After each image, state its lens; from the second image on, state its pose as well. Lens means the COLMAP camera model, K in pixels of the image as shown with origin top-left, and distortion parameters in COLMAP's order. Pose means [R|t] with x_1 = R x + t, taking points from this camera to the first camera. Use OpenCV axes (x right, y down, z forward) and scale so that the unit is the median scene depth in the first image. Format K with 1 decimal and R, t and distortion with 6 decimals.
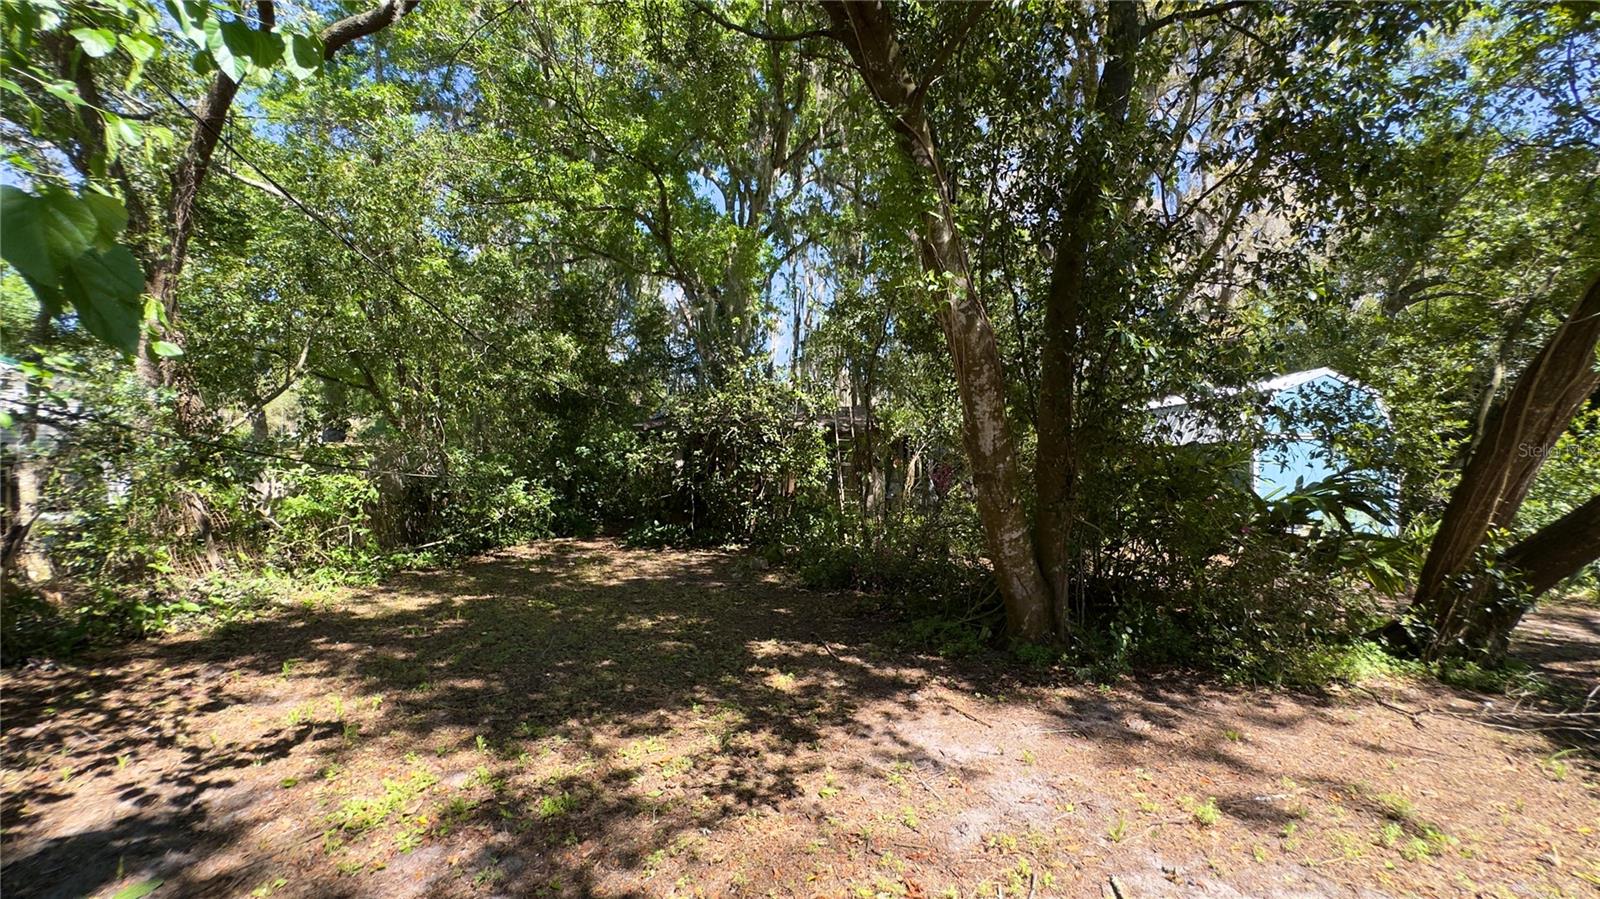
lens RADIAL K [[649.7, 0, 795.5], [0, 649.7, 458.0], [0, 0, 1]] dist [-0.000320, 0.000126]
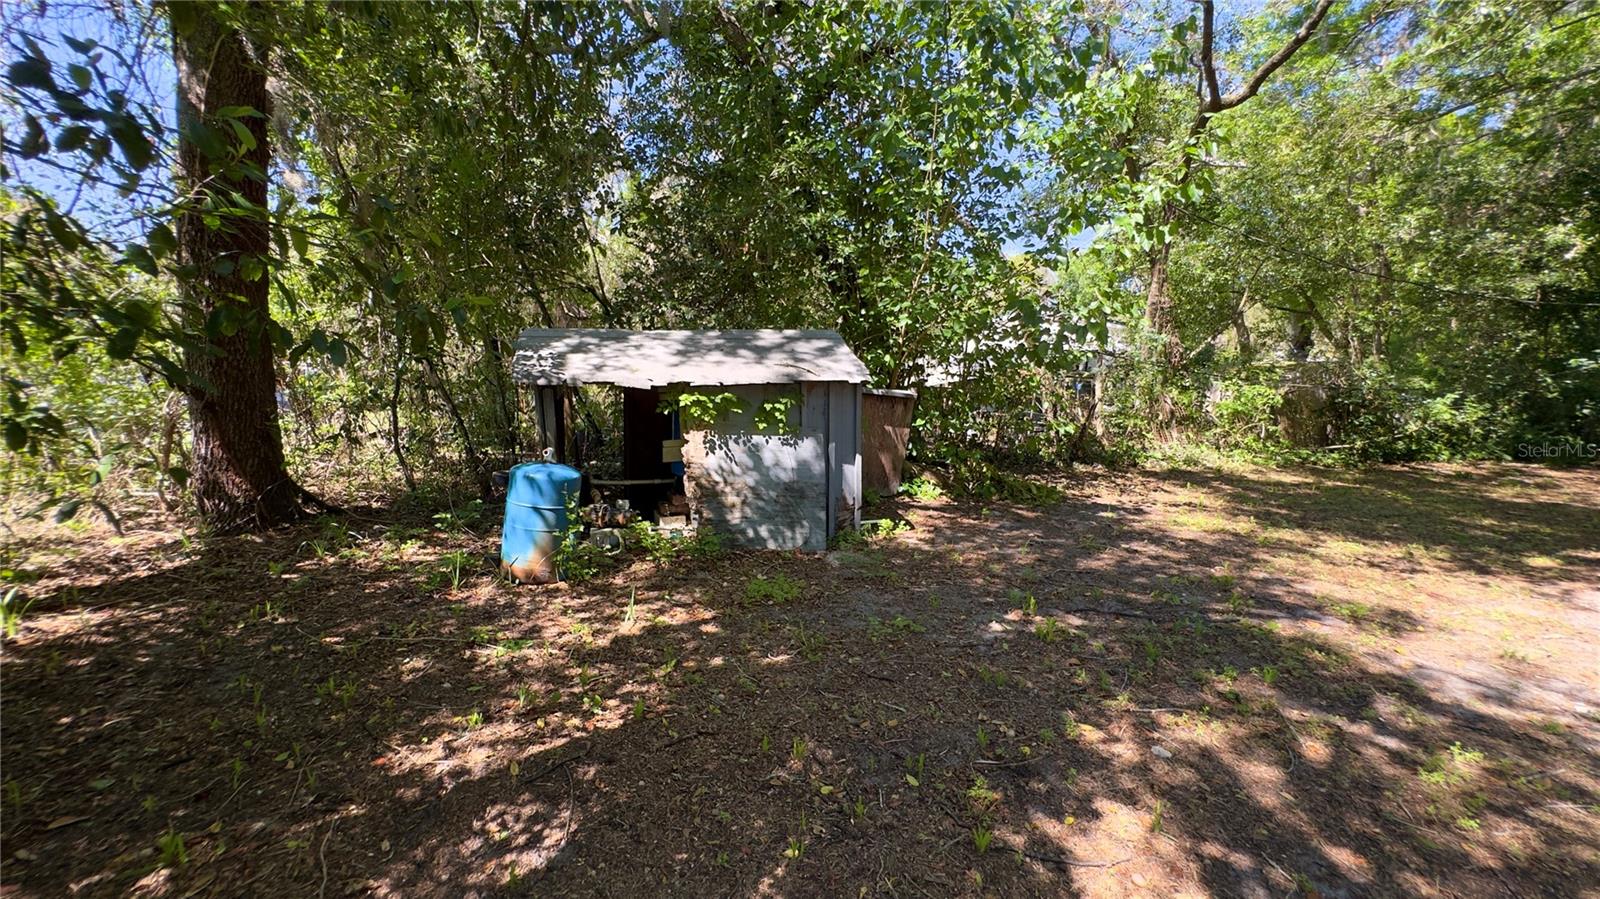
lens RADIAL K [[649.7, 0, 795.5], [0, 649.7, 452.2], [0, 0, 1]] dist [-0.000320, 0.000126]
pose [[0.264874, 0.113399, -0.957592, 0.423322], [0.003526, 0.992941, 0.118561, -0.001544], [0.964277, -0.034780, 0.262604, -0.358324]]
